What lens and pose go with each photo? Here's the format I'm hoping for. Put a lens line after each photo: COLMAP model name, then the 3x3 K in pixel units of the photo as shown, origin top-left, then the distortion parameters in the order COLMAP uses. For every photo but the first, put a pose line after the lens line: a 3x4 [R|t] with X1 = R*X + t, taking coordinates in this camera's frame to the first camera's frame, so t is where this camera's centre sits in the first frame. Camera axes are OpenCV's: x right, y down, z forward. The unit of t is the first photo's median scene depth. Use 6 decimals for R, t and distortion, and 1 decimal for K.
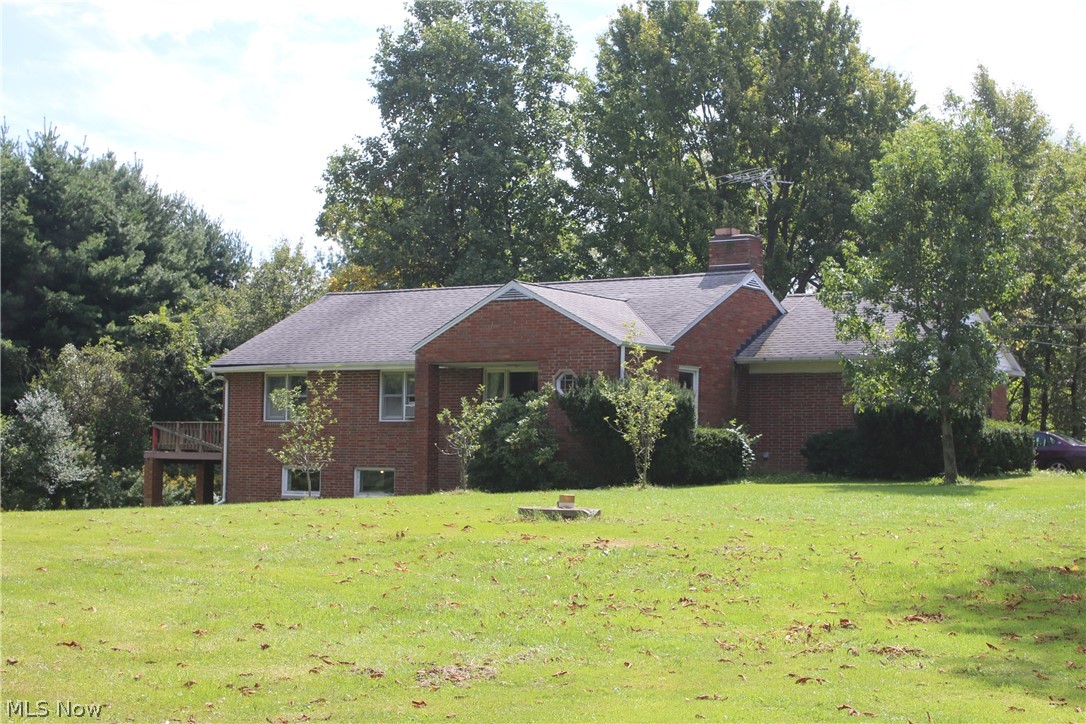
lens RADIAL K [[1949.8, 0, 543.0], [0, 1949.8, 362.0], [0, 0, 1]] dist [0.054753, 0.057236]
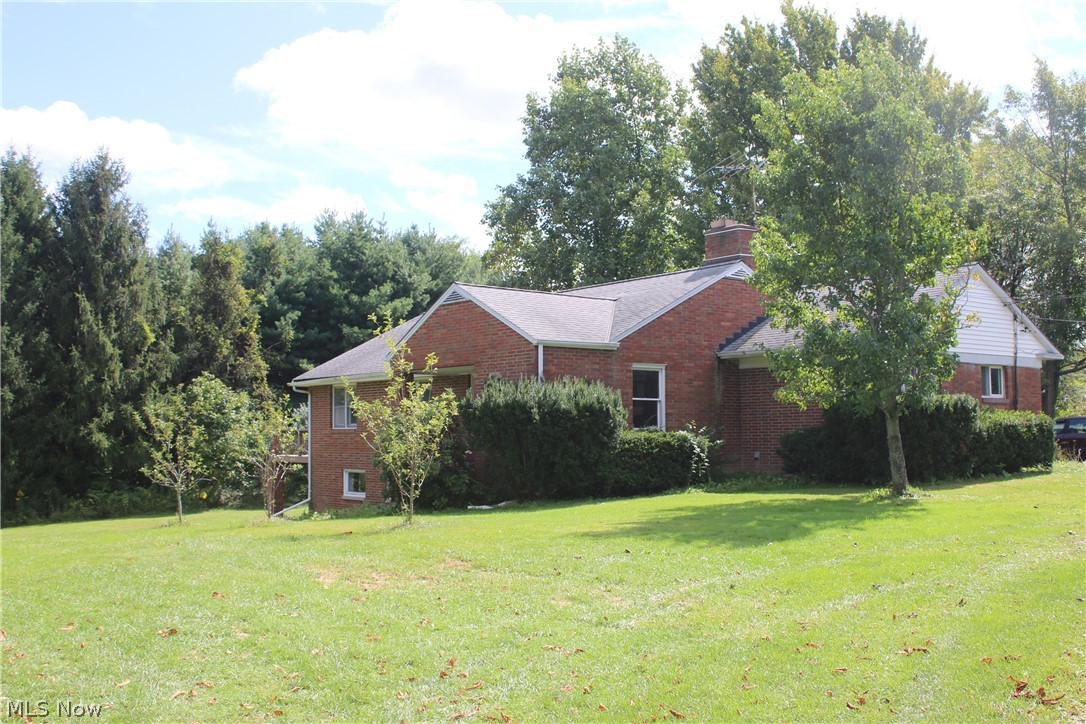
lens RADIAL K [[1156.6, 0, 542.7], [0, 1156.6, 334.0], [0, 0, 1]] dist [-0.142318, 0.274063]
pose [[0.950817, -0.049369, -0.305792, 0.188574], [0.039710, 0.998499, -0.037732, 0.006501], [0.307196, 0.023733, 0.951350, 0.441176]]
